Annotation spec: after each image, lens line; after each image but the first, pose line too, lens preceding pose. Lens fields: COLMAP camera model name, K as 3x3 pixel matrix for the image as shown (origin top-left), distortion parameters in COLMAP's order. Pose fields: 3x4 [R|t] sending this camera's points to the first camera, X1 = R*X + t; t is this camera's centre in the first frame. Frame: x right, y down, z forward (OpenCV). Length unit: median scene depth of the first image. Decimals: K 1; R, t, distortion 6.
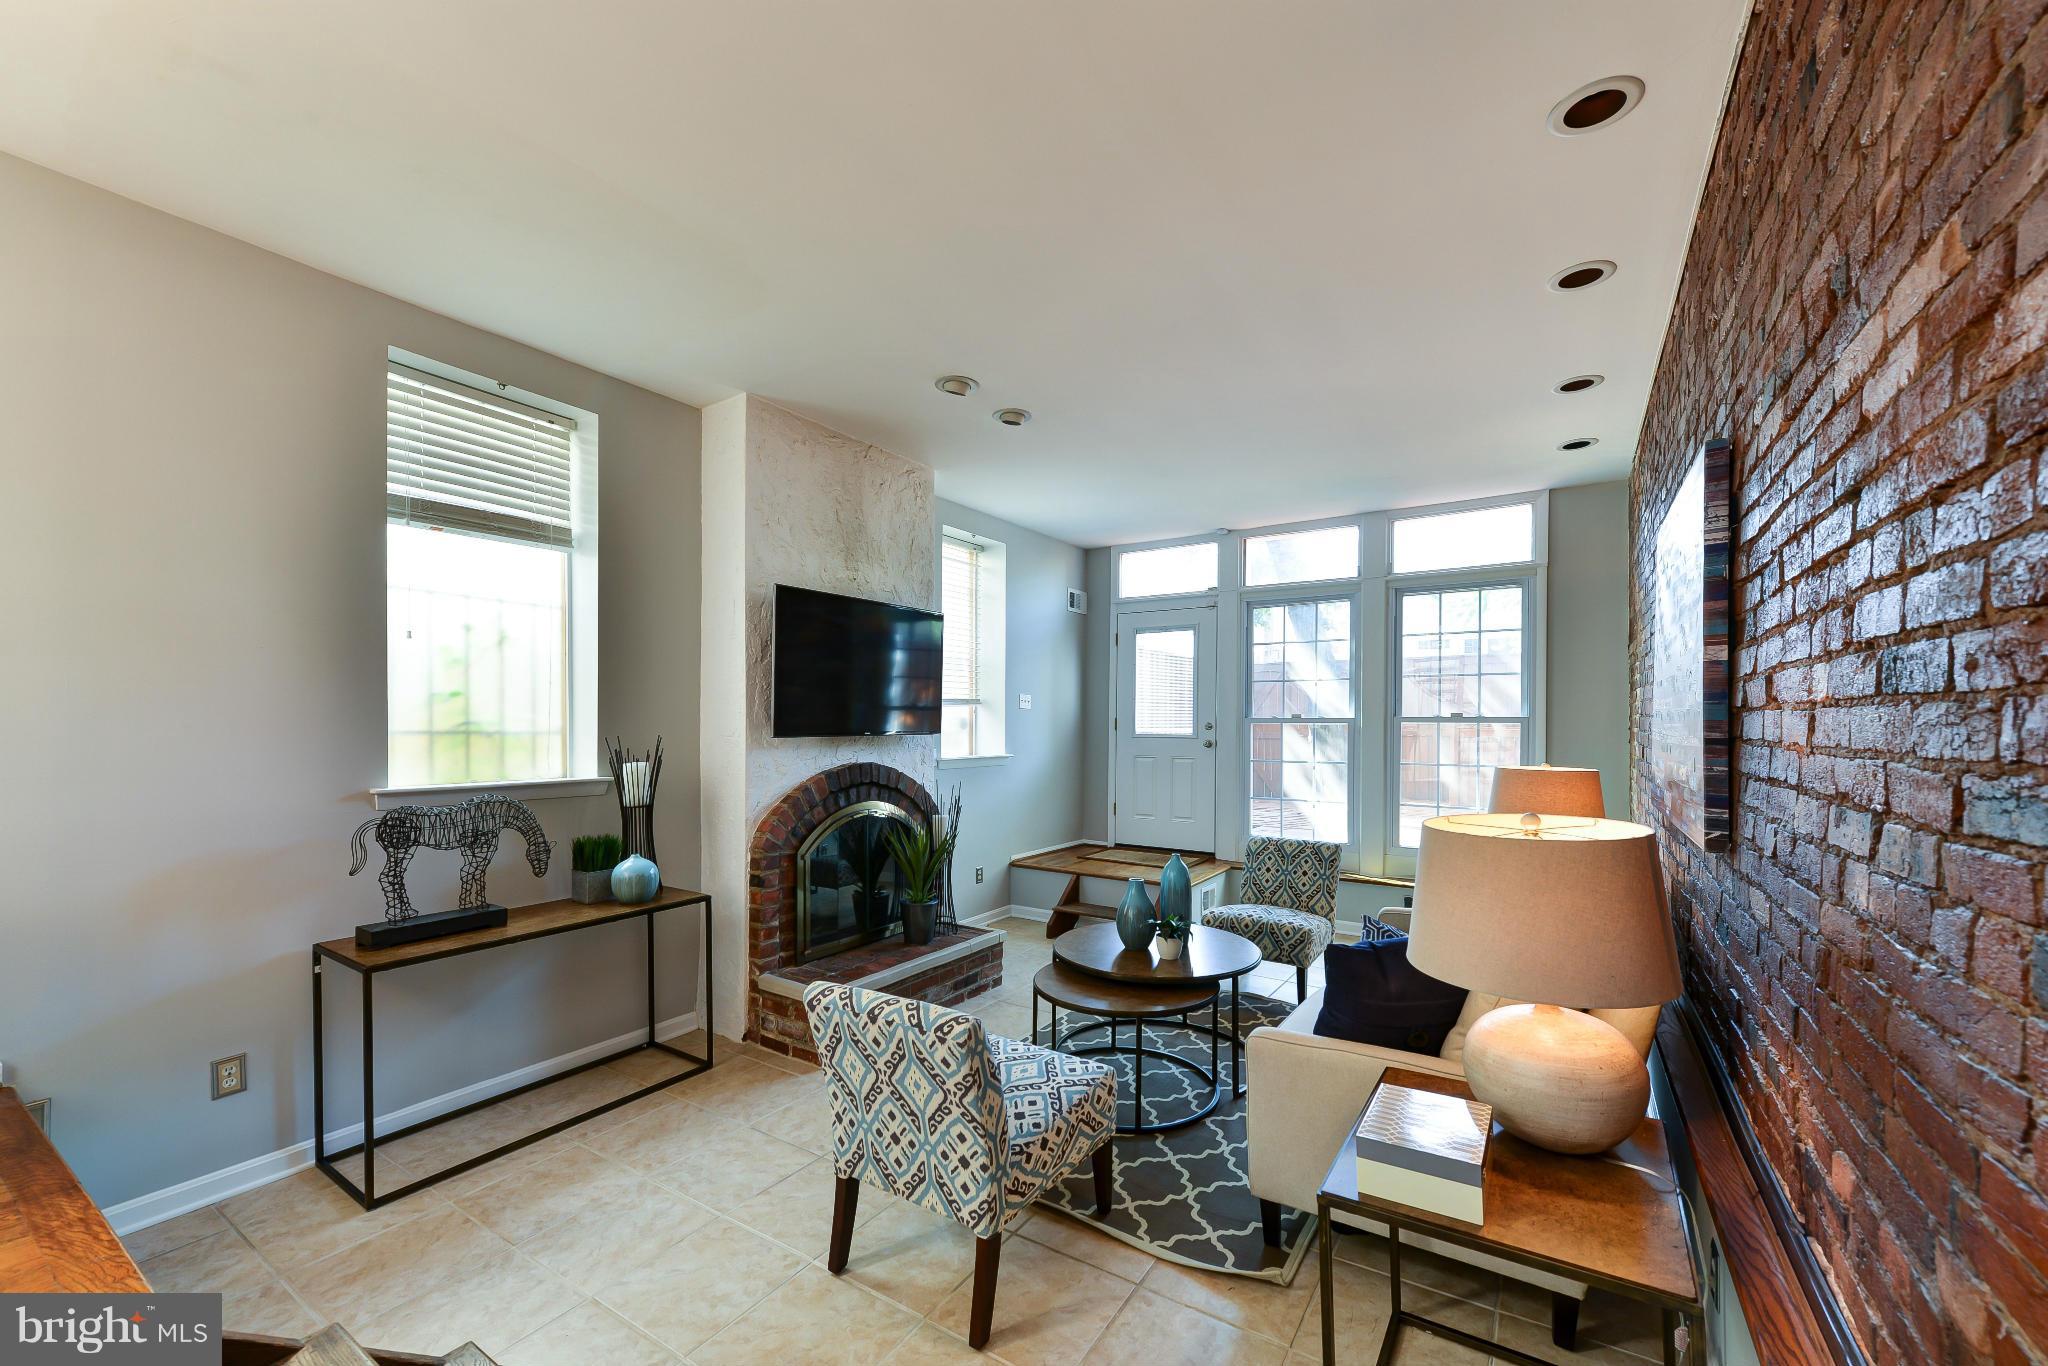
lens RADIAL K [[800.7, 0, 1026.4], [0, 800.7, 721.4], [0, 0, 1]] dist [0.009182, 0.000540]
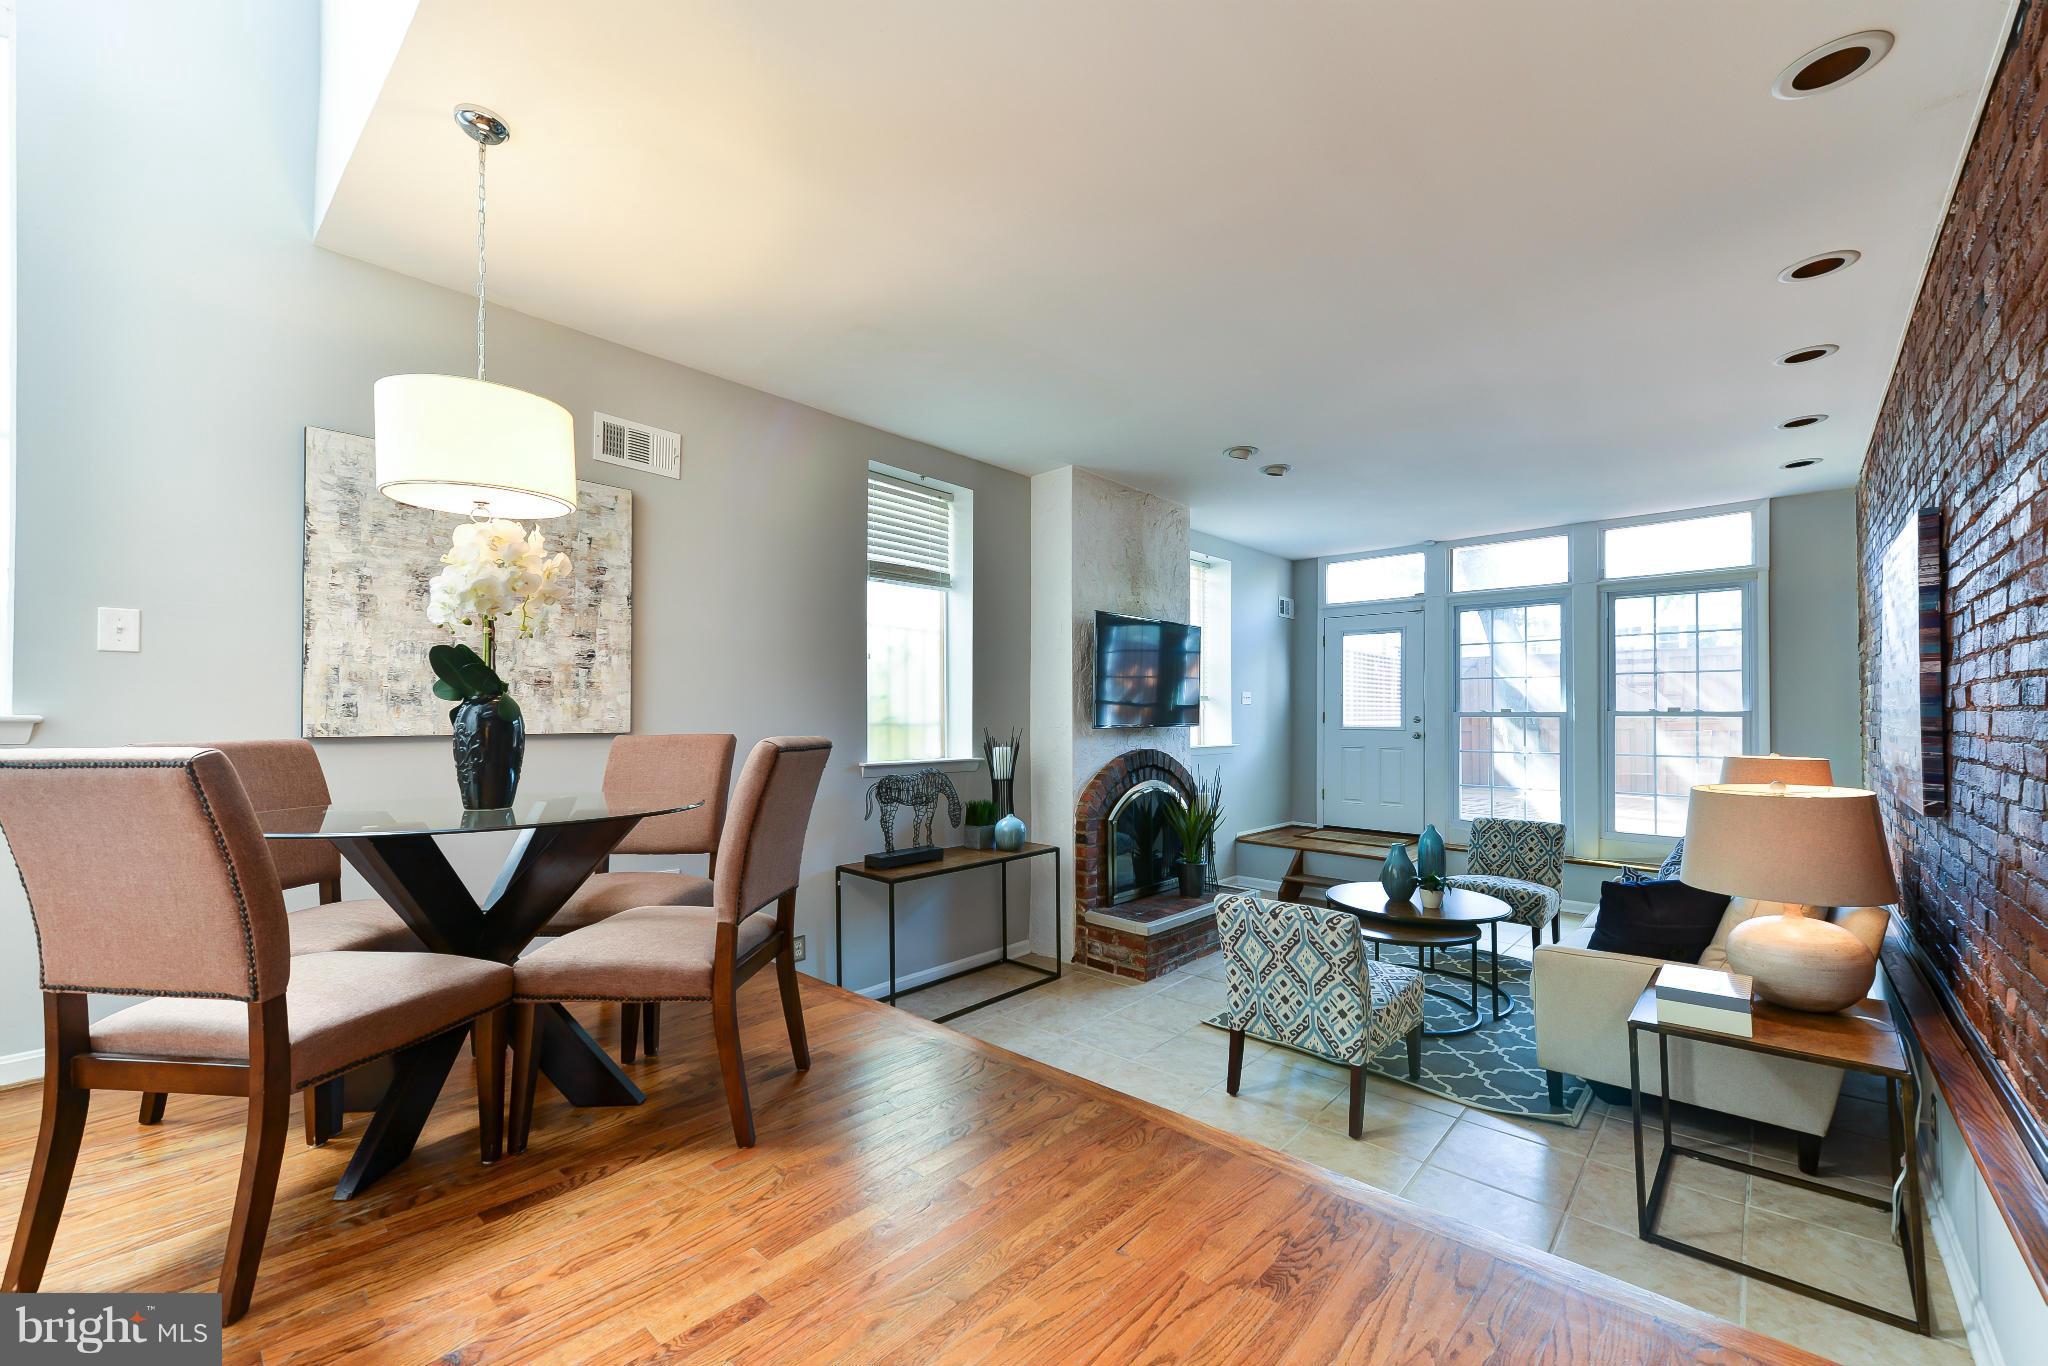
lens RADIAL K [[800.7, 0, 1026.2], [0, 800.7, 699.6], [0, 0, 1]] dist [0.009182, 0.000540]
pose [[0.987075, -0.003297, -0.160224, -0.231113], [0.000550, 0.999852, -0.017182, -0.004960], [0.160257, 0.016871, 0.986931, -0.319149]]
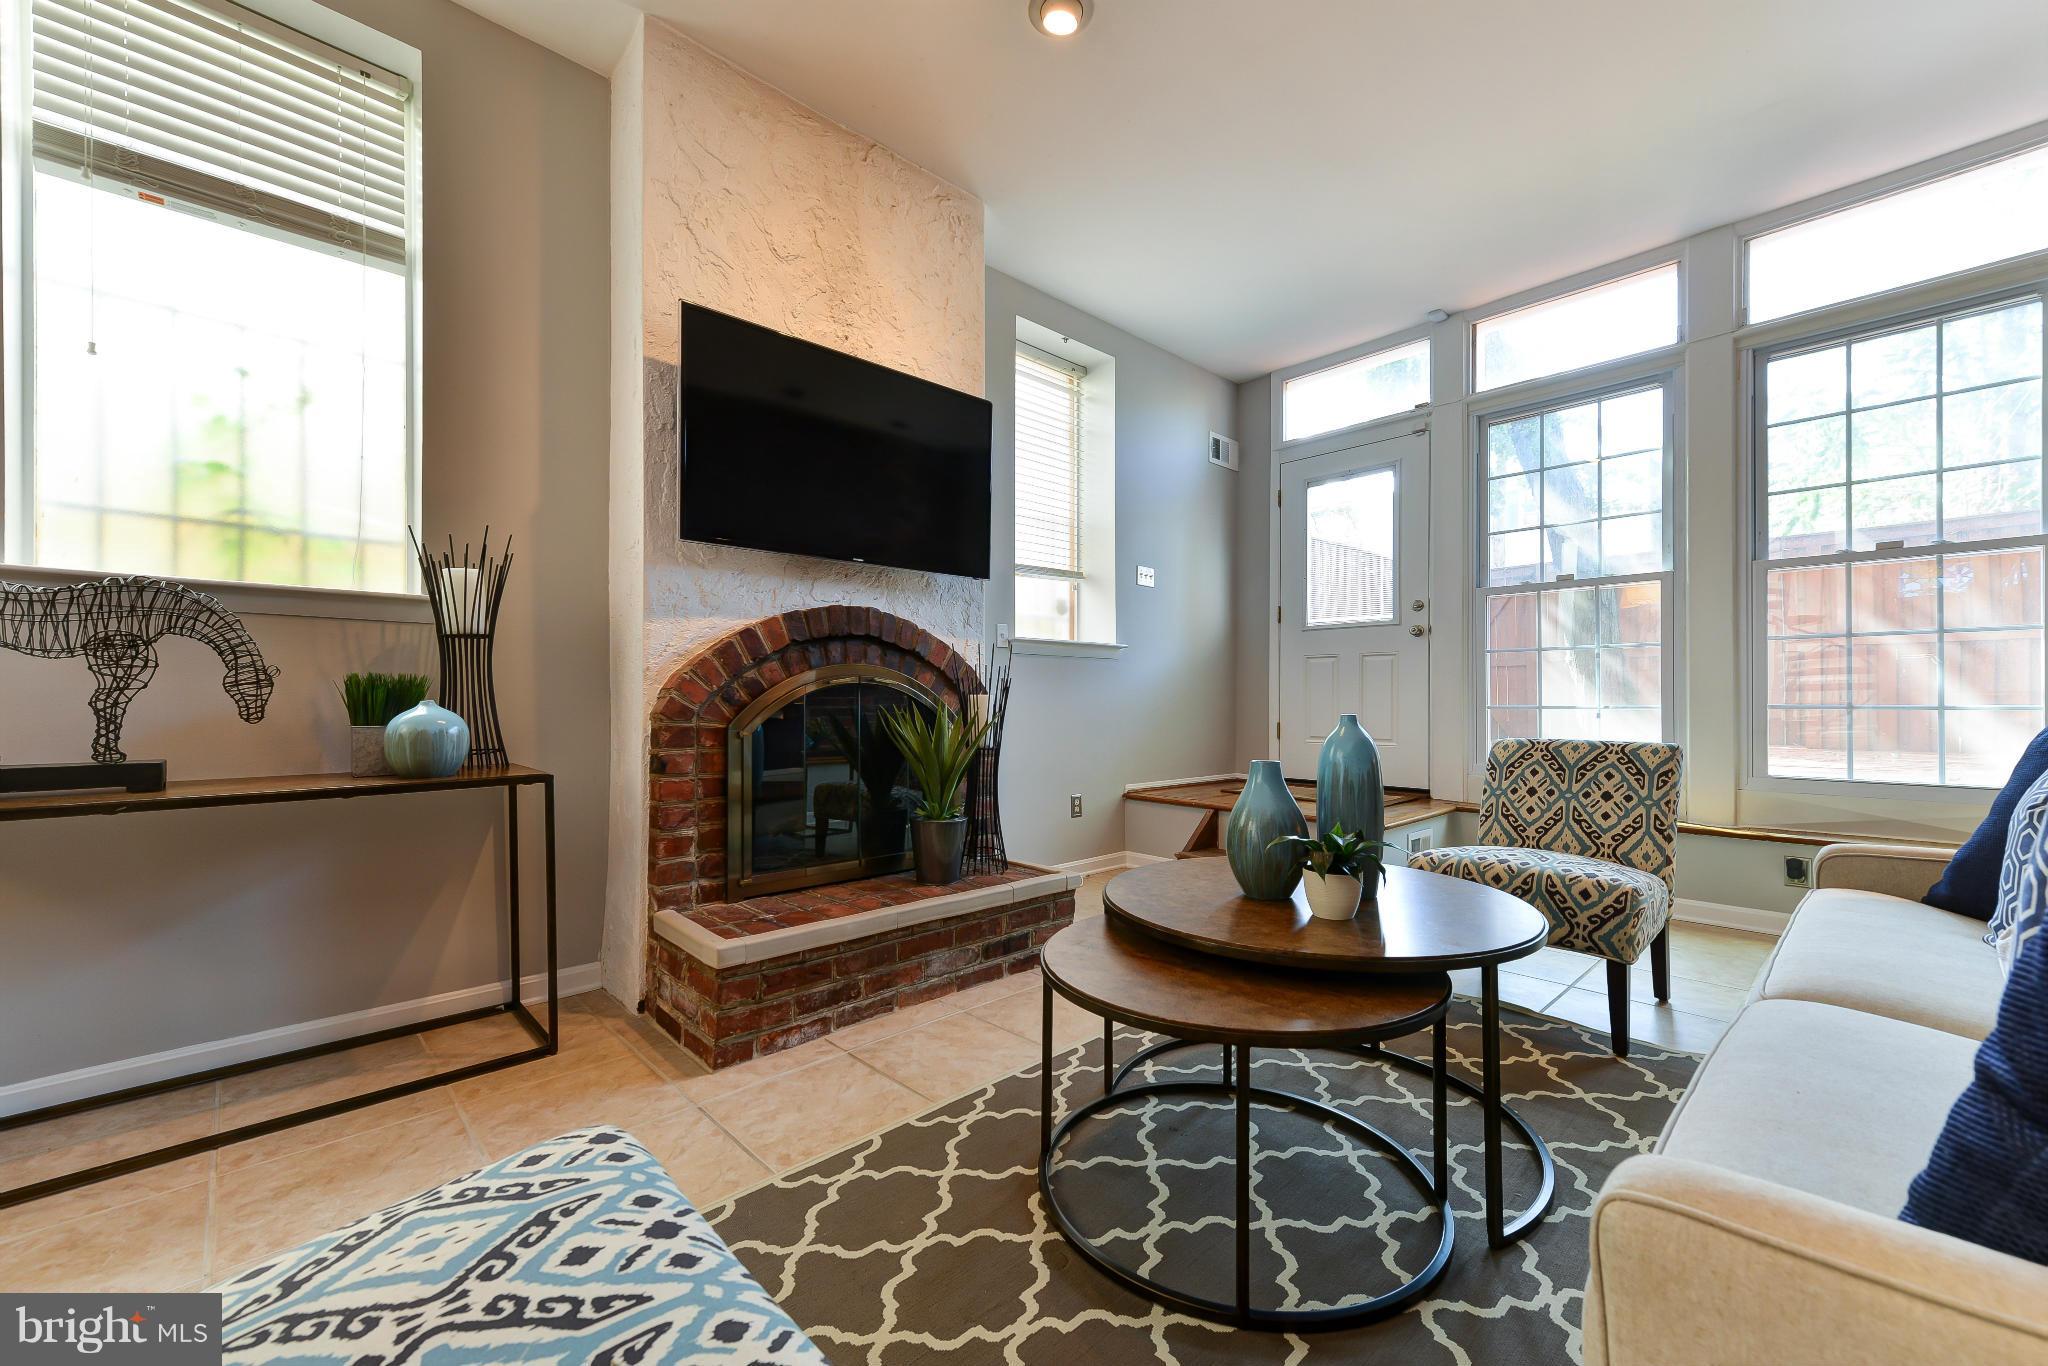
lens RADIAL K [[800.7, 0, 1027.5], [0, 800.7, 692.2], [0, 0, 1]] dist [0.009182, 0.000540]
pose [[0.974194, -0.004965, -0.225658, 0.104227], [0.002994, 0.999954, -0.009080, 0.158090], [0.225693, 0.008170, 0.974164, 0.470175]]
